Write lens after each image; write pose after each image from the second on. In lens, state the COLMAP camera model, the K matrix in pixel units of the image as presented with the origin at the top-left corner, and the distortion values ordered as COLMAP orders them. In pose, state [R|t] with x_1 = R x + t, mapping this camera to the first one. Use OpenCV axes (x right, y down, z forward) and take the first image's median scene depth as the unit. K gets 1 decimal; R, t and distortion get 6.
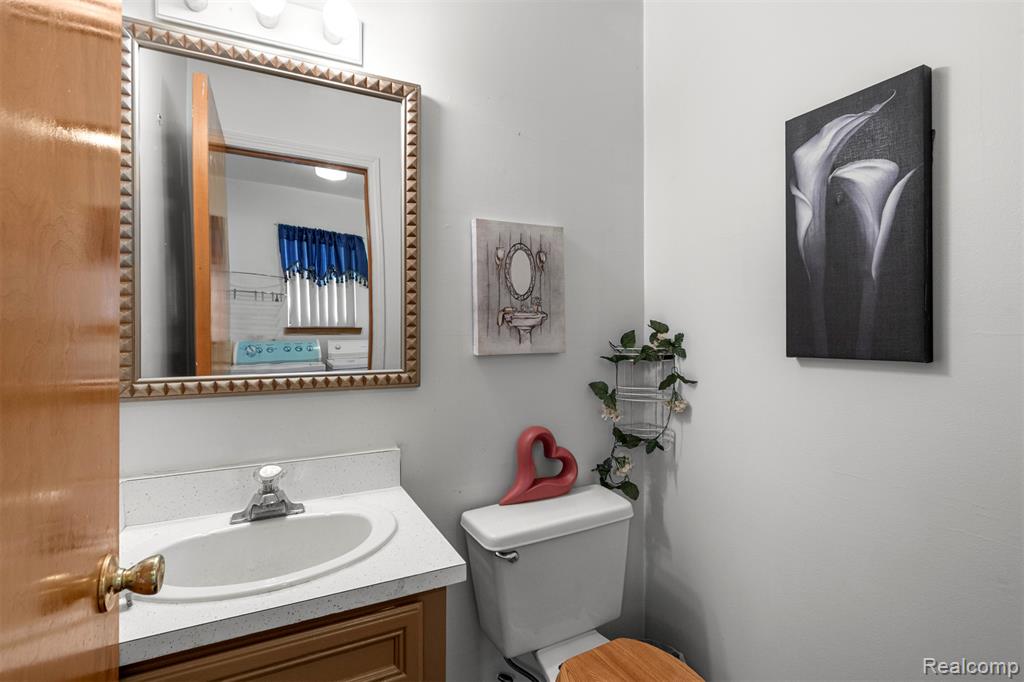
lens RADIAL K [[472.8, 0, 506.4], [0, 472.8, 336.1], [0, 0, 1]] dist [0.002071, -0.002399]
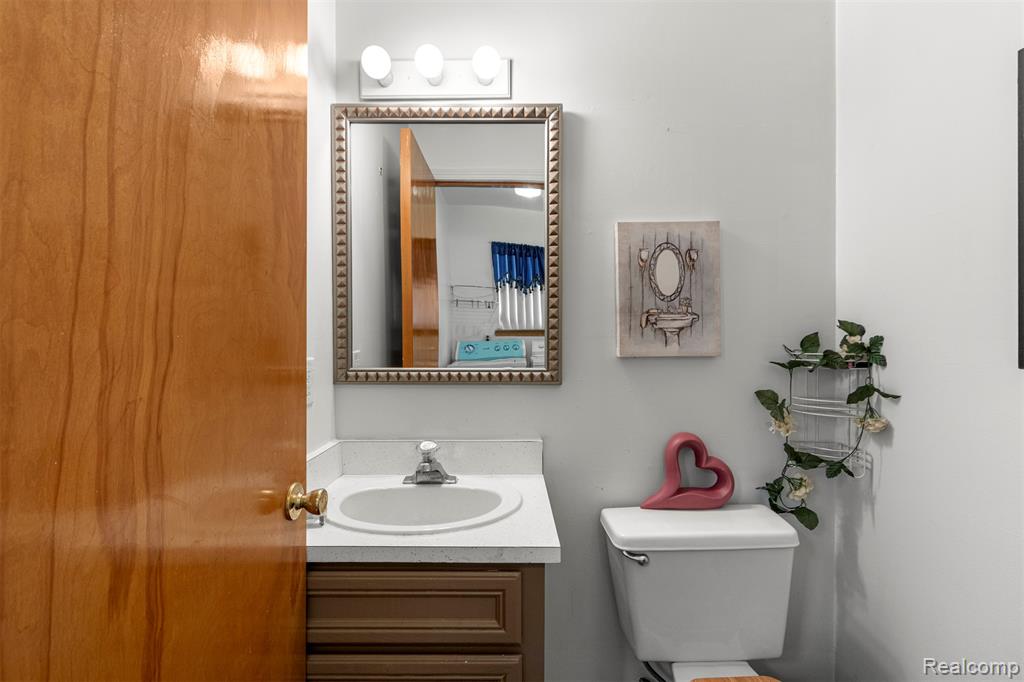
lens RADIAL K [[472.8, 0, 518.2], [0, 472.8, 342.8], [0, 0, 1]] dist [0.002071, -0.002399]
pose [[0.896768, 0.007921, -0.442430, 0.188442], [-0.005877, 0.999965, 0.005991, 0.005210], [0.442461, -0.002772, 0.896783, -0.005787]]
